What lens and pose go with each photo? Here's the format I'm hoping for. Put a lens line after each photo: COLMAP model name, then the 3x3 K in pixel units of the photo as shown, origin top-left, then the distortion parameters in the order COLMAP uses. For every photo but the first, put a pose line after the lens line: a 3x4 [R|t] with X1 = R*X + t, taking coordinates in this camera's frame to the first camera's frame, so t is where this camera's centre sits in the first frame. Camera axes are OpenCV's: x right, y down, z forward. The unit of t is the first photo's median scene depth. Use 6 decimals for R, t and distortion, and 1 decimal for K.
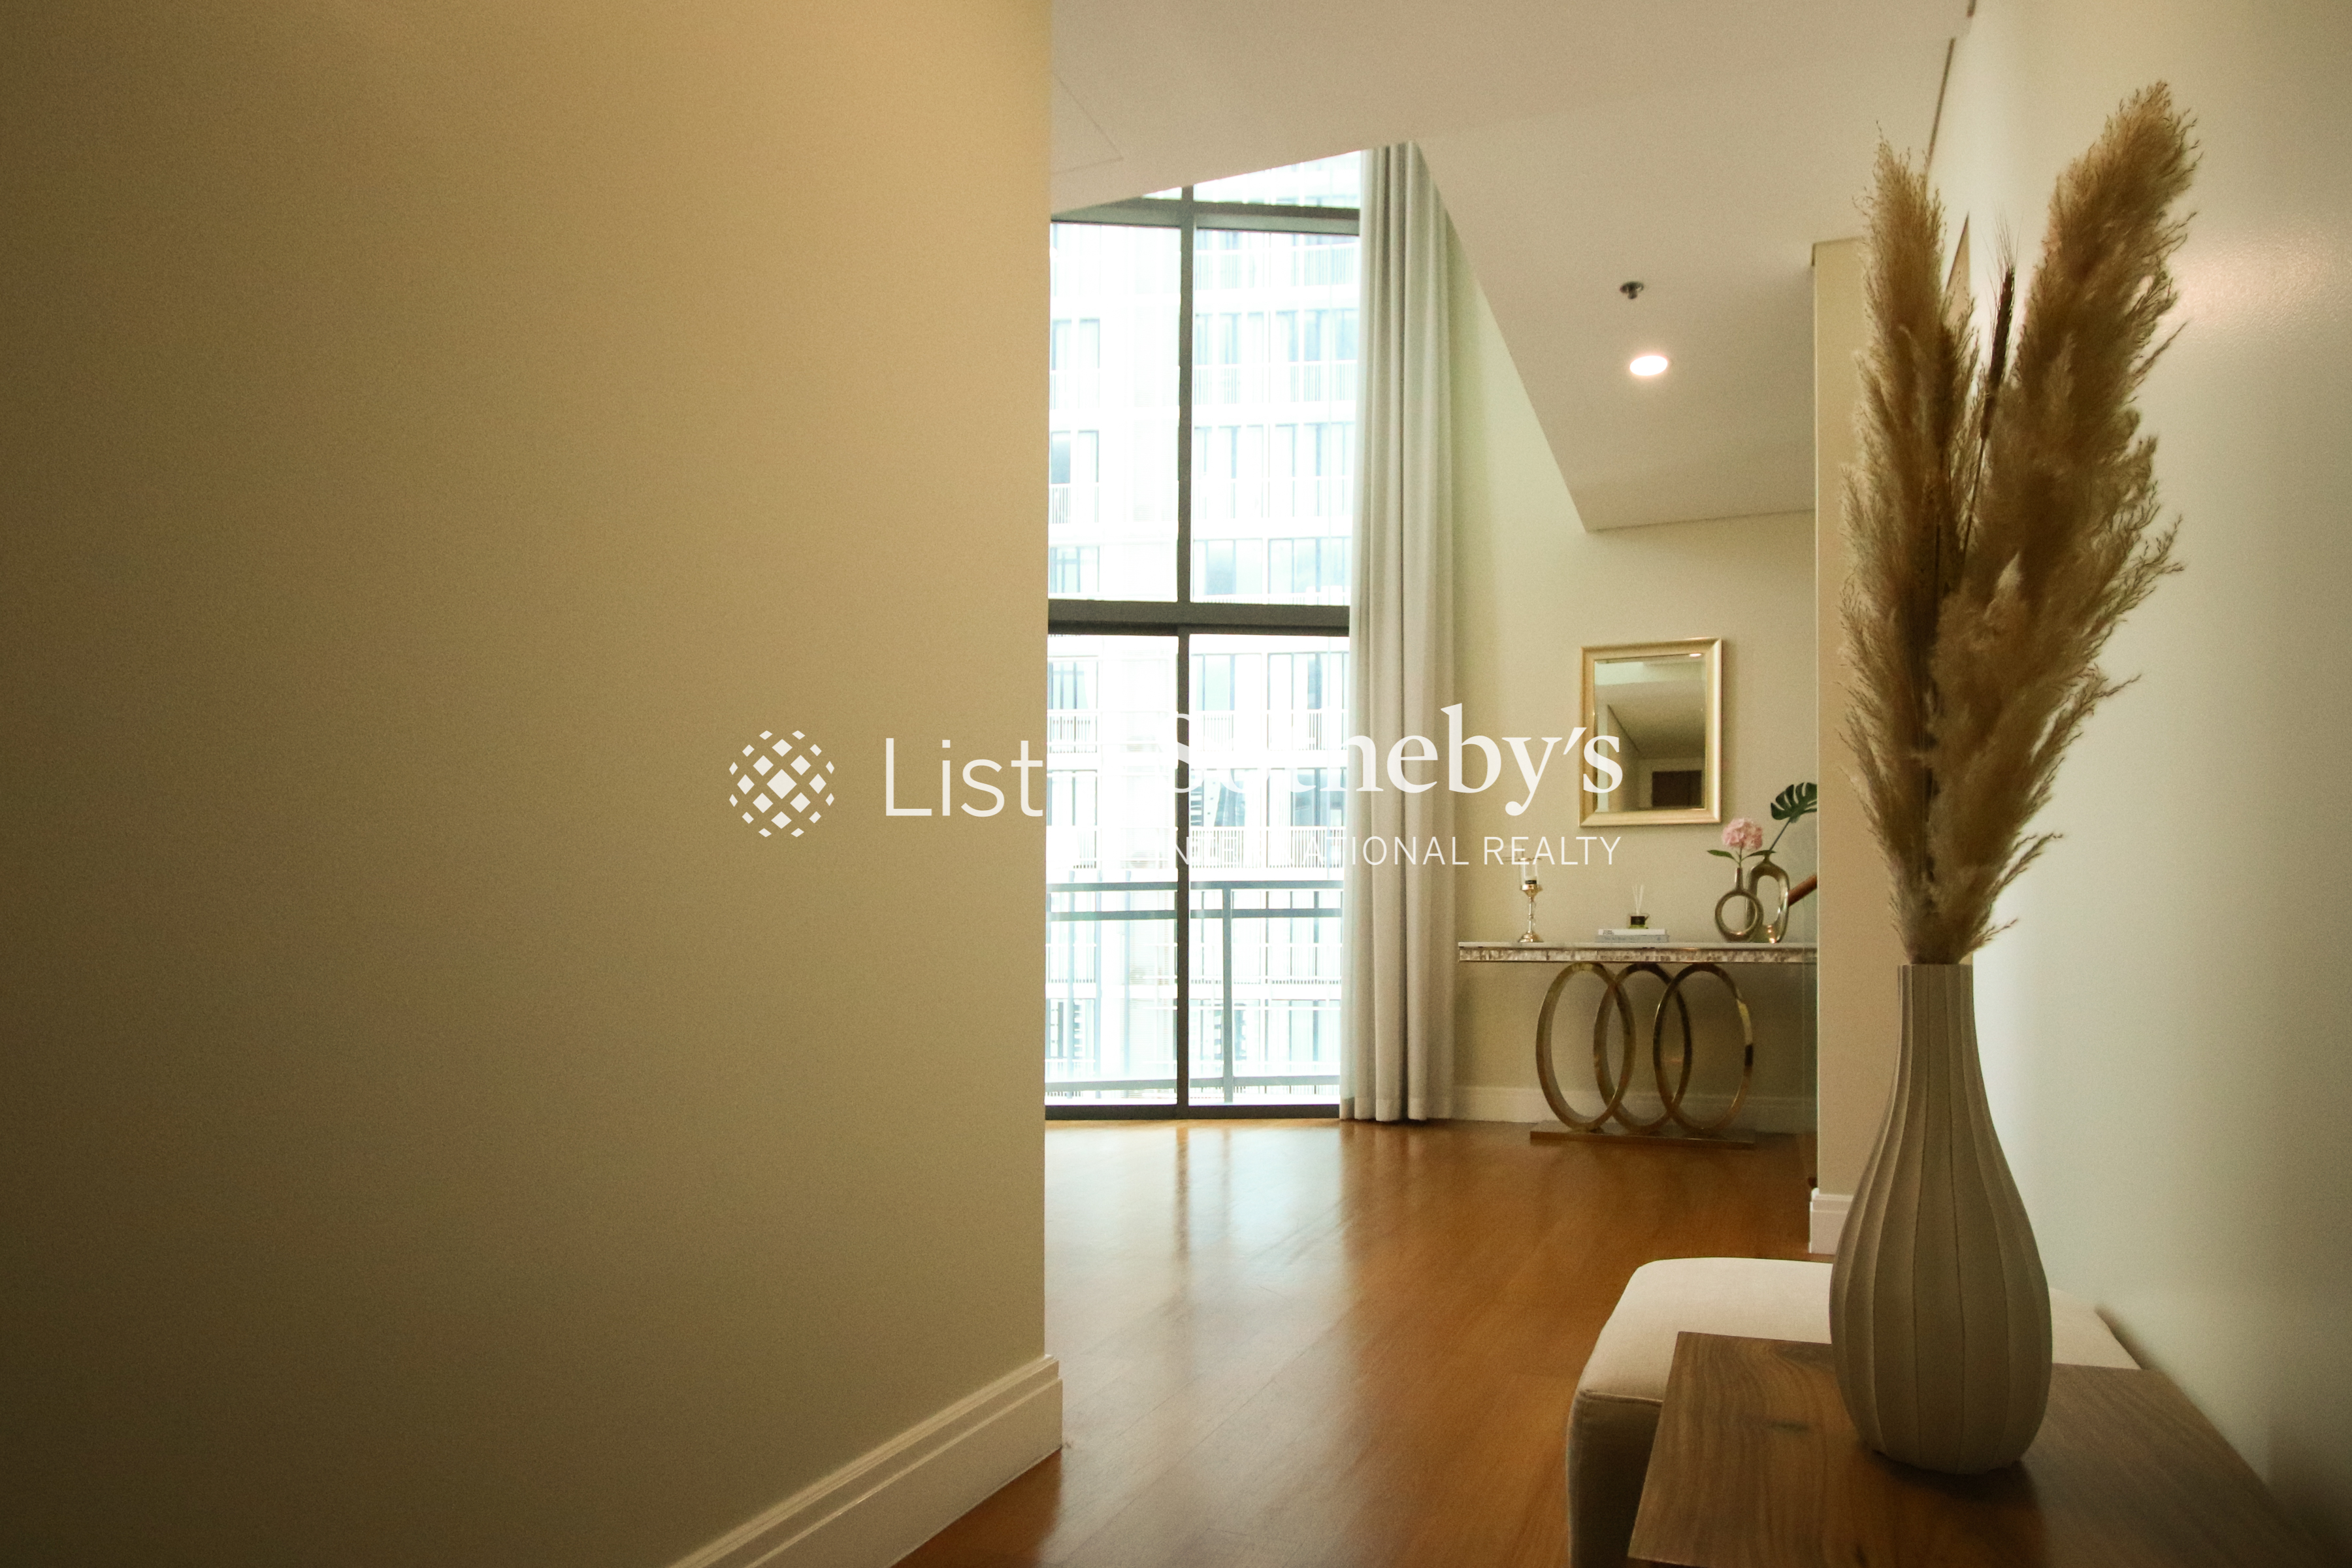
lens RADIAL K [[1196.0, 0, 1187.3], [0, 1196.0, 781.9], [0, 0, 1]] dist [-0.001182, -0.000653]
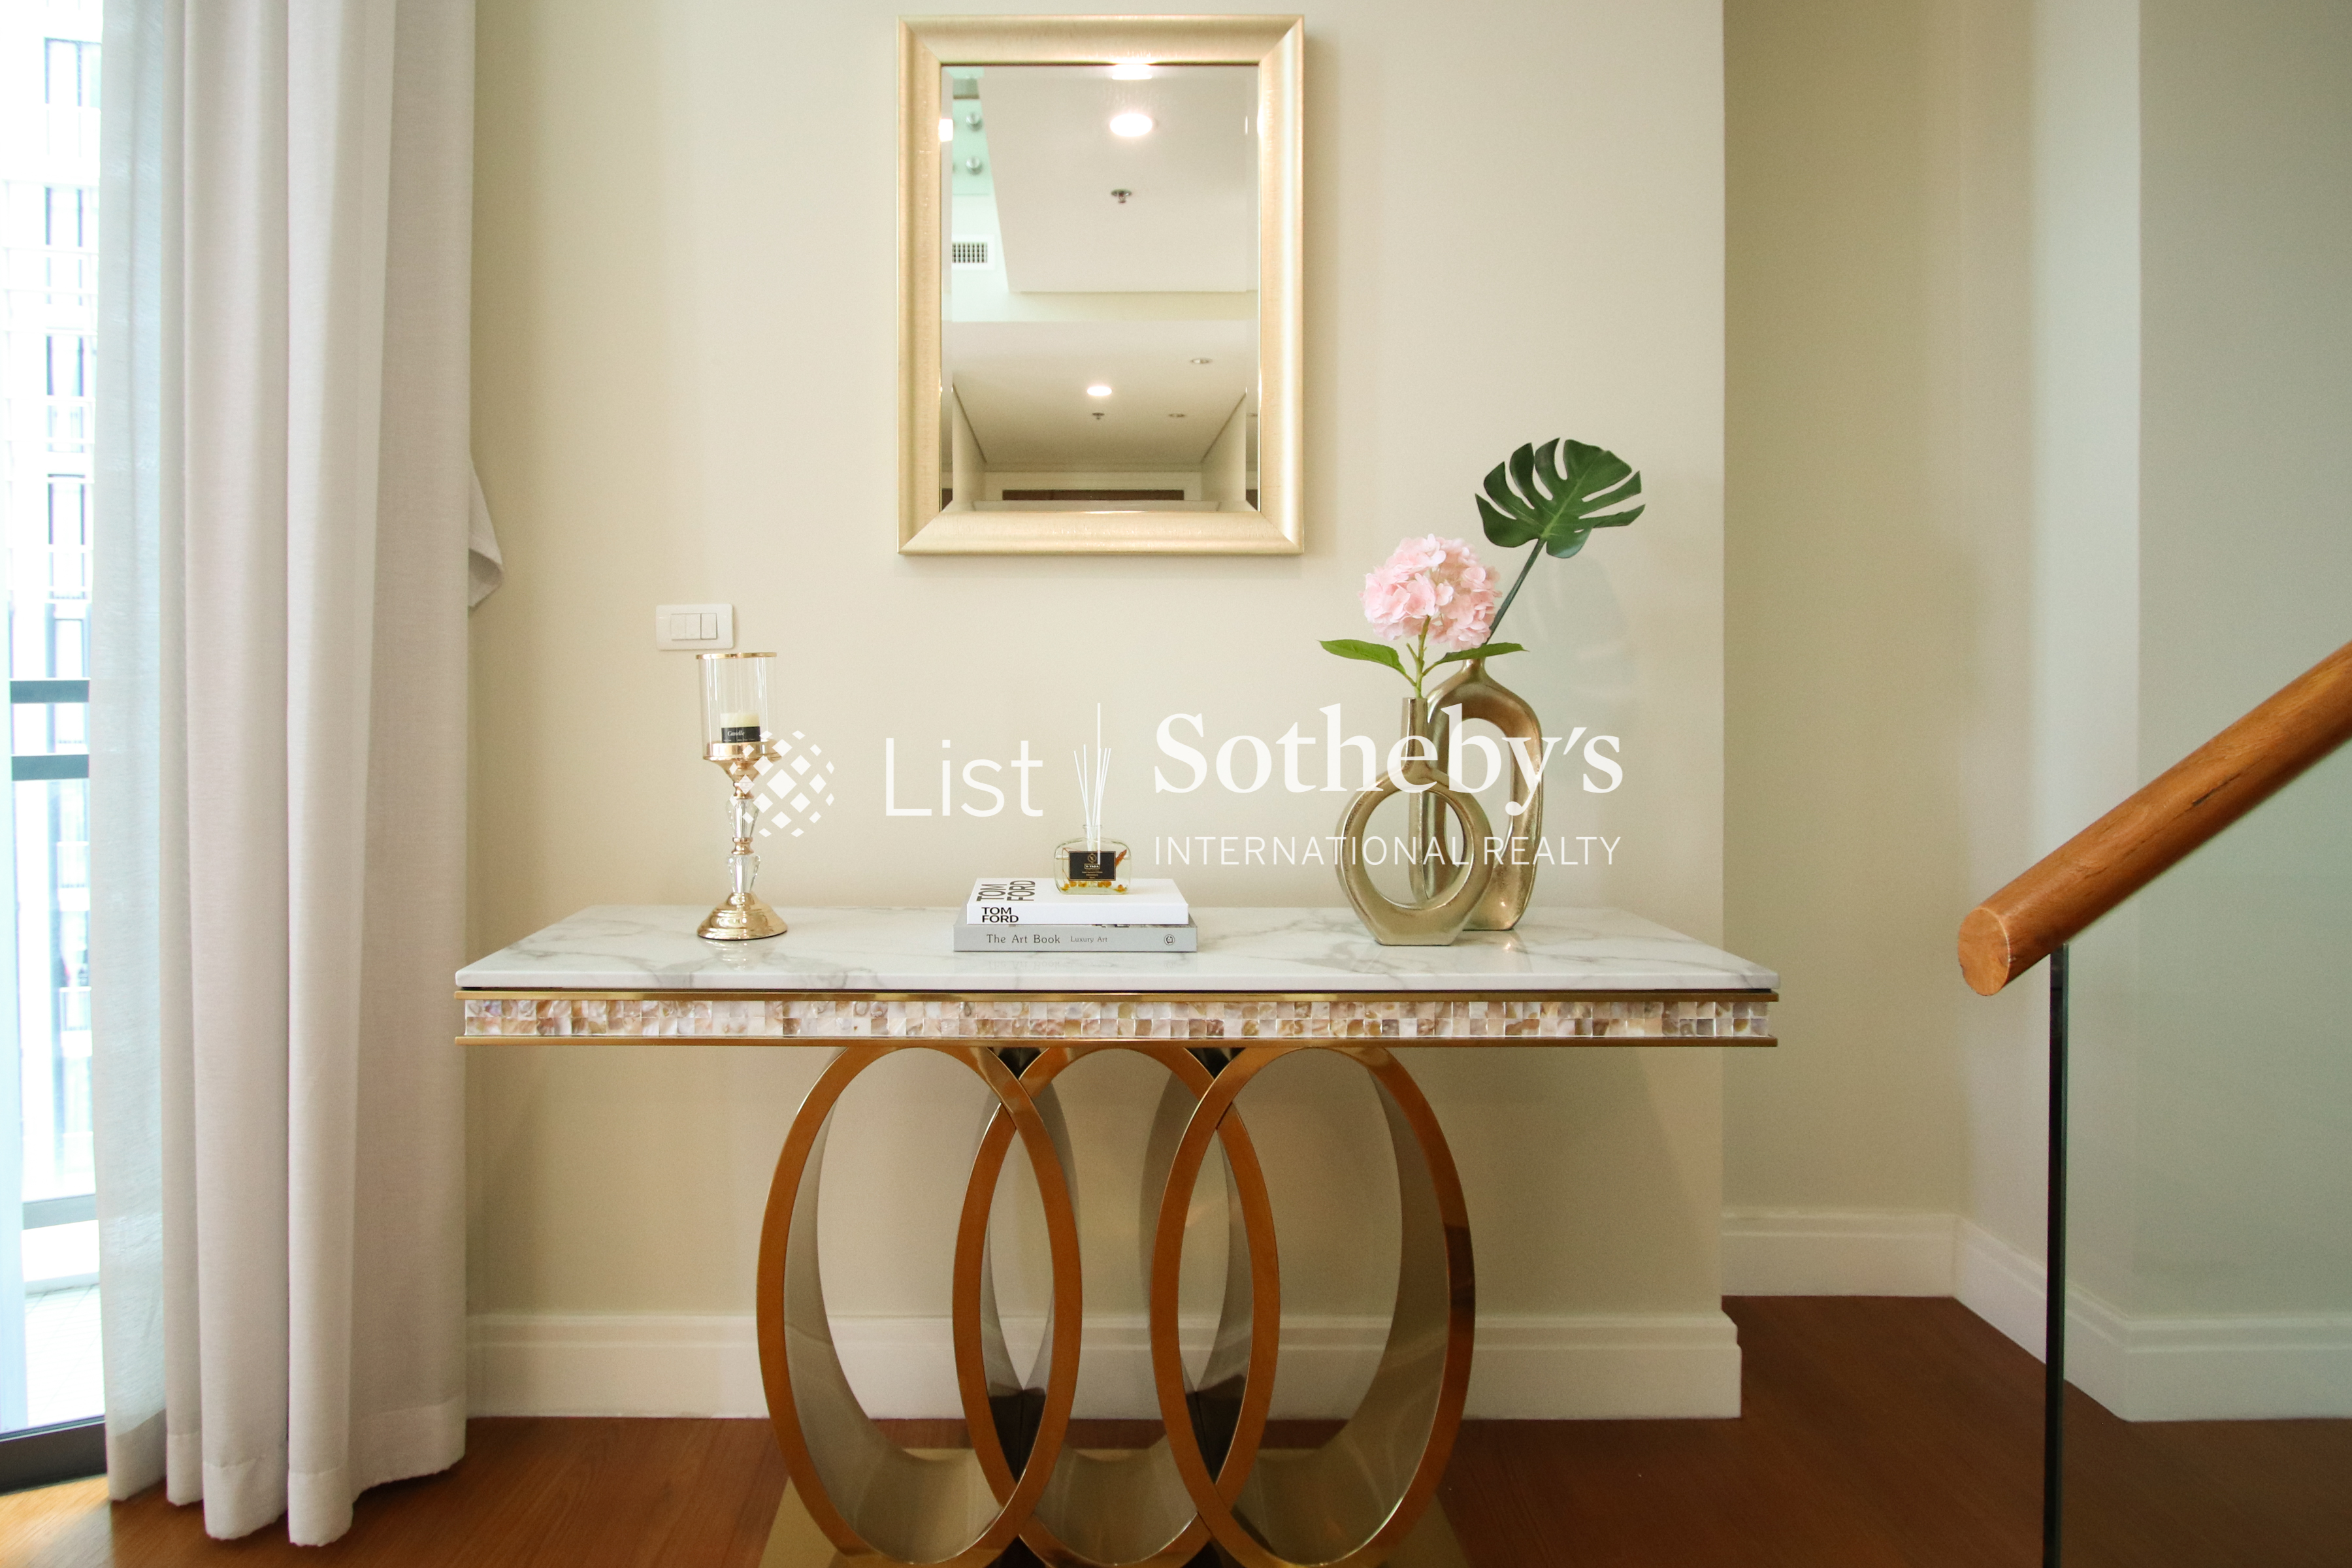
lens RADIAL K [[1196.0, 0, 1187.3], [0, 1196.0, 781.9], [0, 0, 1]] dist [-0.001182, -0.000653]
pose [[0.840376, -0.052976, 0.539409, 0.242033], [-0.047221, 0.984272, 0.170234, 0.042568], [-0.539943, -0.168532, 0.824657, 0.761696]]
